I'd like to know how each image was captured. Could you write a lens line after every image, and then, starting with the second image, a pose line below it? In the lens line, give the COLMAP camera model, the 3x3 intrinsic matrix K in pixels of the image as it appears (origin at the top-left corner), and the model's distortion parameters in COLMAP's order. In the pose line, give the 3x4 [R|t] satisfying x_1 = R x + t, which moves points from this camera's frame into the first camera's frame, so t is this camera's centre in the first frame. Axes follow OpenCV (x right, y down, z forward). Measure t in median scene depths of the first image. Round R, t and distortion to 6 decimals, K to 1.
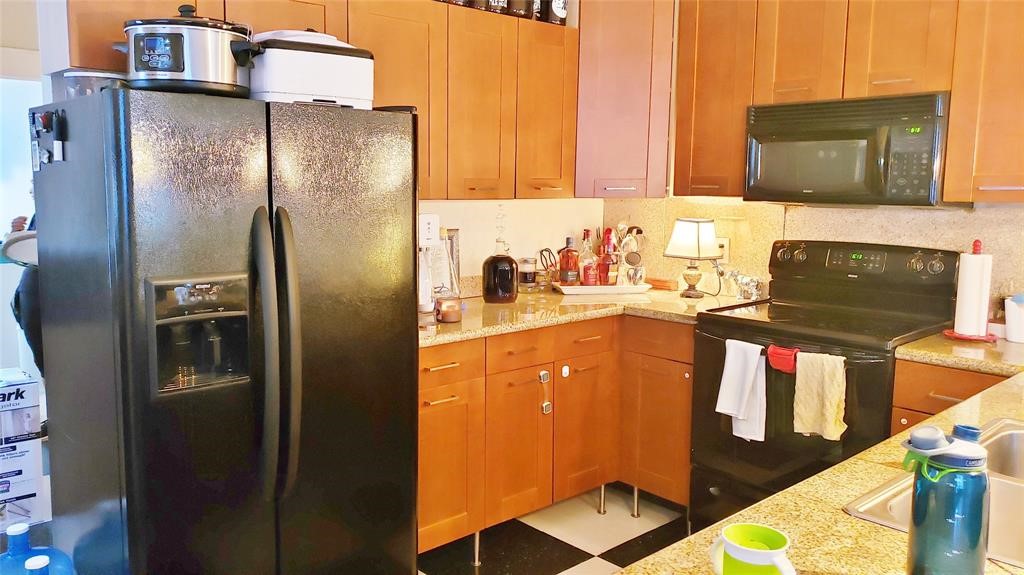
lens RADIAL K [[755.9, 0, 509.6], [0, 755.9, 286.0], [0, 0, 1]] dist [0.015959, -0.005245]
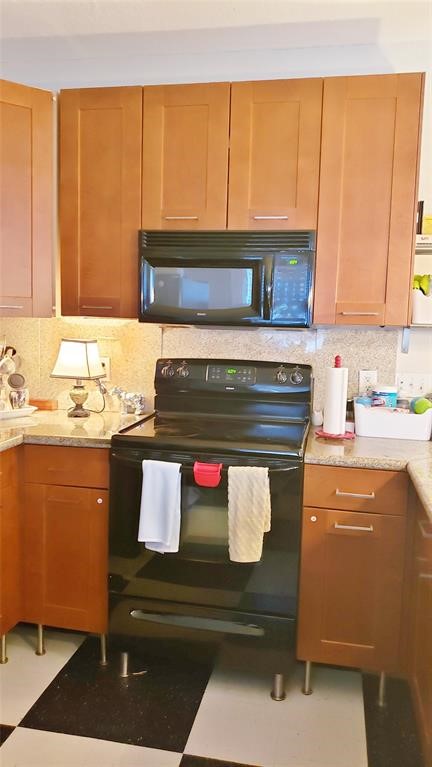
lens RADIAL K [[566.2, 0, 217.8], [0, 566.2, 380.1], [0, 0, 1]] dist [0.015959, -0.005245]
pose [[0.804455, -0.049065, 0.591984, -0.065138], [0.056607, 0.998380, 0.005823, -0.031118], [-0.591310, 0.028826, 0.805929, 0.314111]]
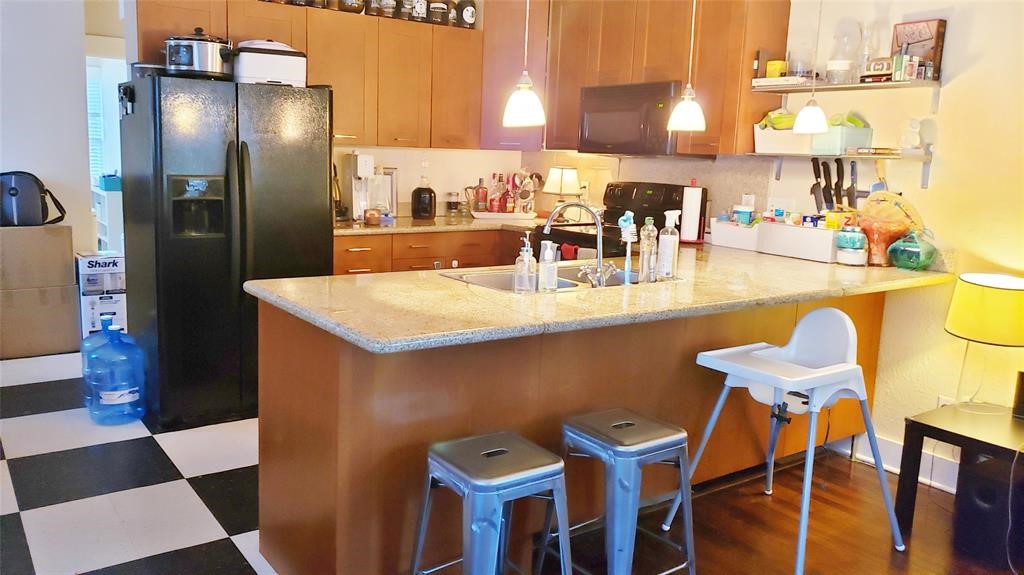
lens RADIAL K [[755.9, 0, 509.6], [0, 755.9, 286.0], [0, 0, 1]] dist [0.015959, -0.005245]
pose [[0.992210, 0.045537, -0.115956, 0.355754], [-0.041050, 0.998324, 0.040794, 0.090211], [0.117619, -0.035716, 0.992416, -0.472981]]
